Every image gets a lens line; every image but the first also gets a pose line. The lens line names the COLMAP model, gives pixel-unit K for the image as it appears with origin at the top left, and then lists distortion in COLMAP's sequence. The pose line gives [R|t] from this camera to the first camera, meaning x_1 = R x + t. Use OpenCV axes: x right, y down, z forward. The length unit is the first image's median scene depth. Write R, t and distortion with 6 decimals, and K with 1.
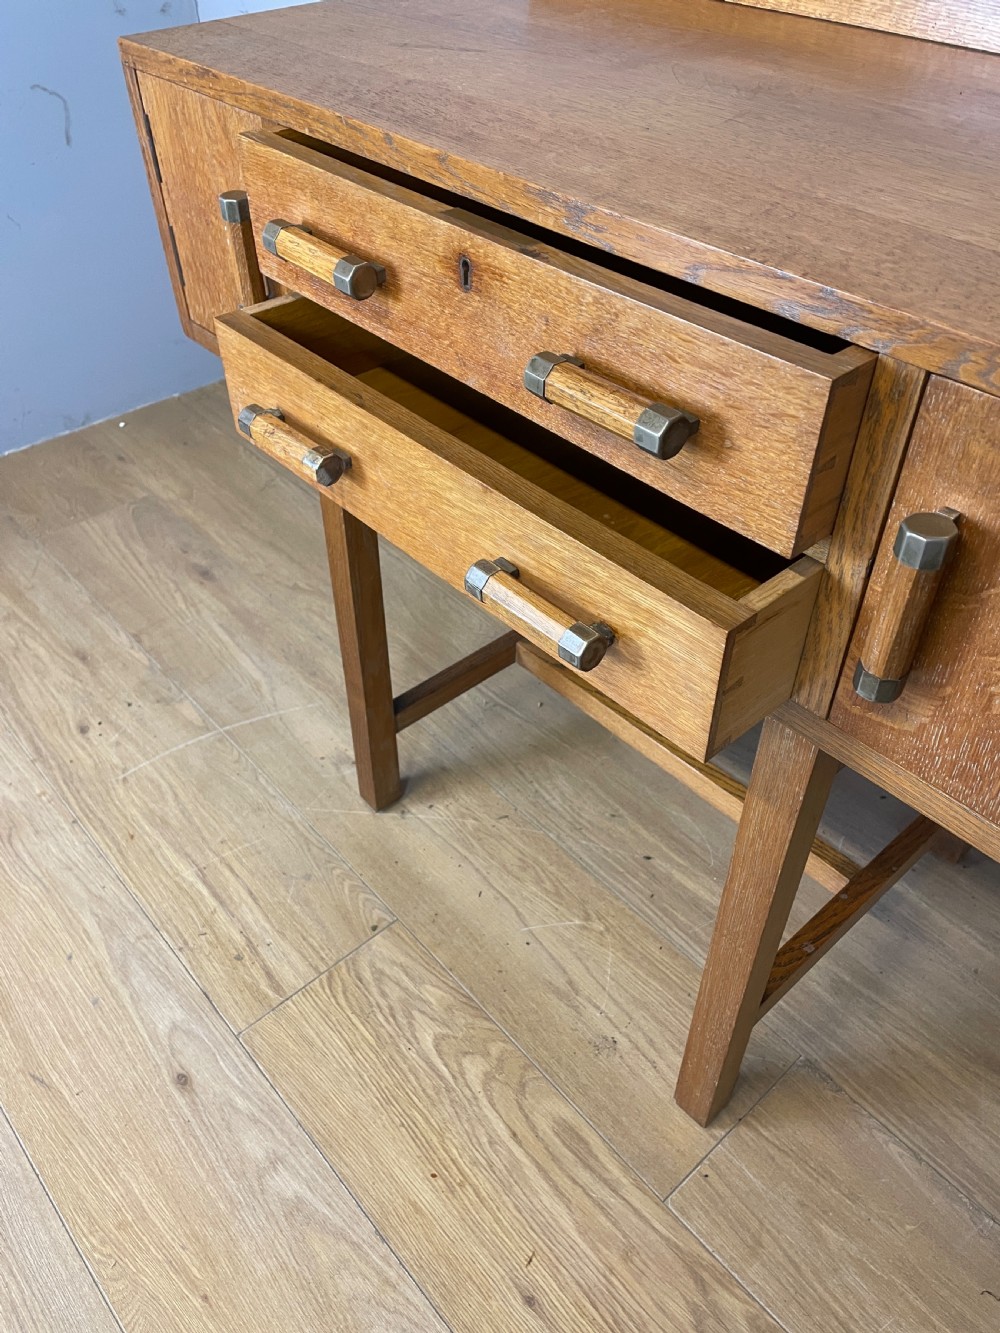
lens RADIAL K [[1015.5, 0, 495.5], [0, 1015.5, 665.2], [0, 0, 1]] dist [0.092484, -0.121255]
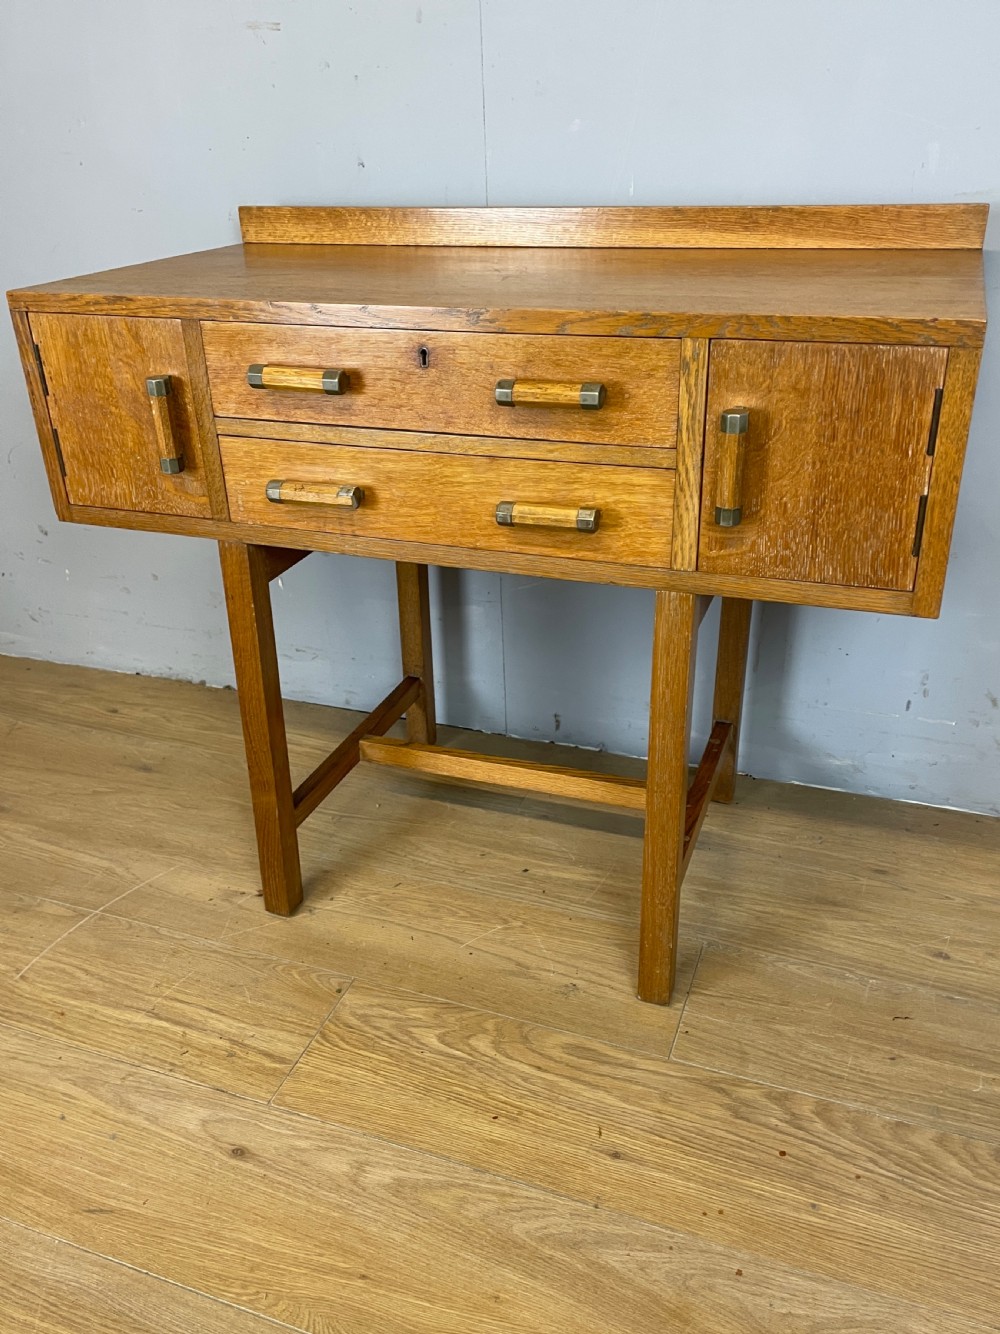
lens RADIAL K [[1106.8, 0, 487.3], [0, 1106.8, 674.0], [0, 0, 1]] dist [0.082234, -0.096740]
pose [[0.886559, -0.224882, 0.404279, -0.444153], [0.327909, 0.921917, -0.206265, 0.279863], [-0.326326, 0.315433, 0.891074, -0.261855]]
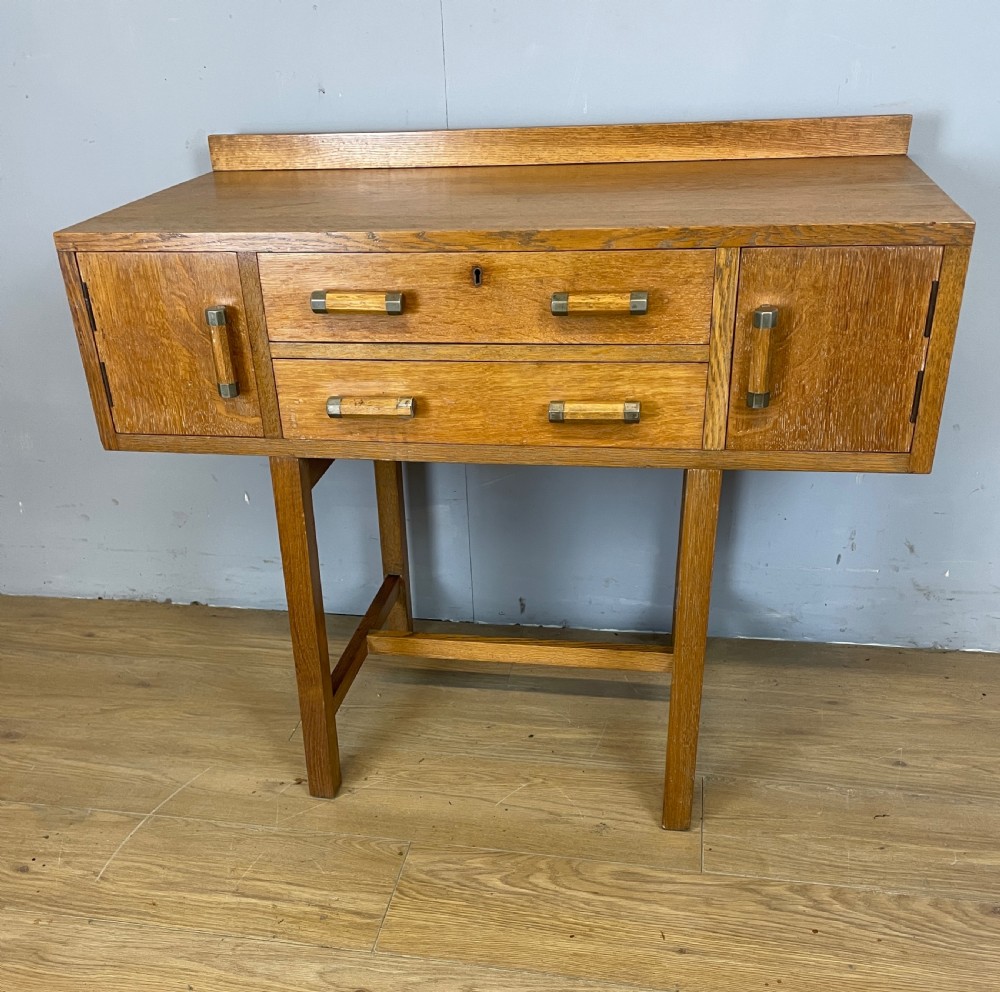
lens RADIAL K [[1098.9, 0, 453.3], [0, 1098.9, 641.1], [0, 0, 1]] dist [0.051845, 0.000000]
pose [[0.798844, -0.328435, 0.503963, -0.751877], [0.433650, 0.895050, -0.104082, 0.222725], [-0.416887, 0.301689, 0.857431, -0.277072]]
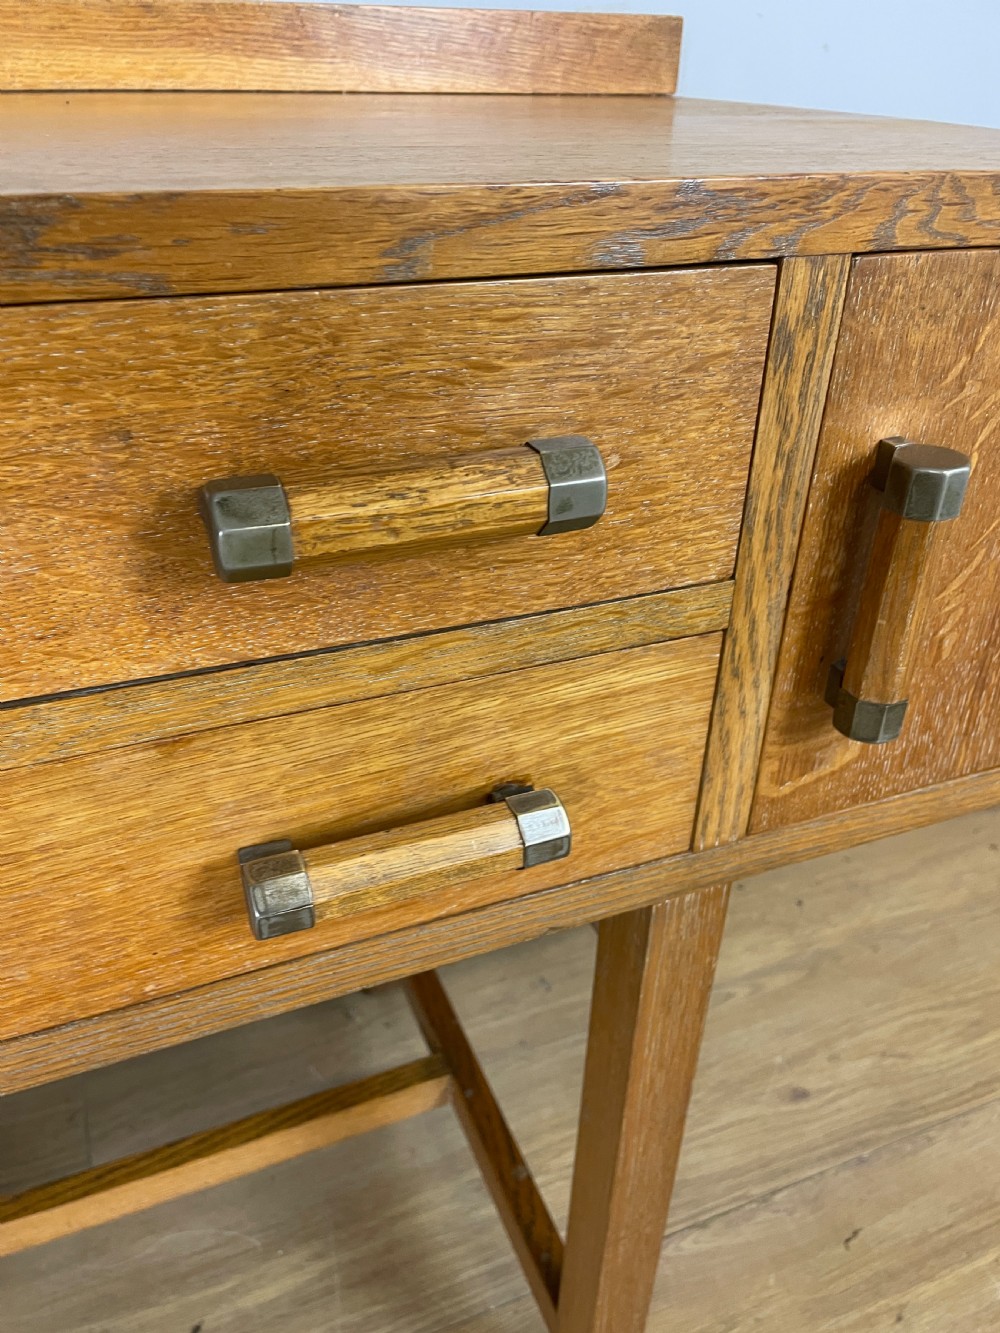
lens RADIAL K [[1015.5, 0, 497.9], [0, 1015.5, 664.0], [0, 0, 1]] dist [0.092484, -0.121255]
pose [[0.331184, -0.468778, 0.818880, -0.141743], [0.615900, 0.764875, 0.188771, -0.158499], [-0.714832, 0.441830, 0.542034, 0.419108]]
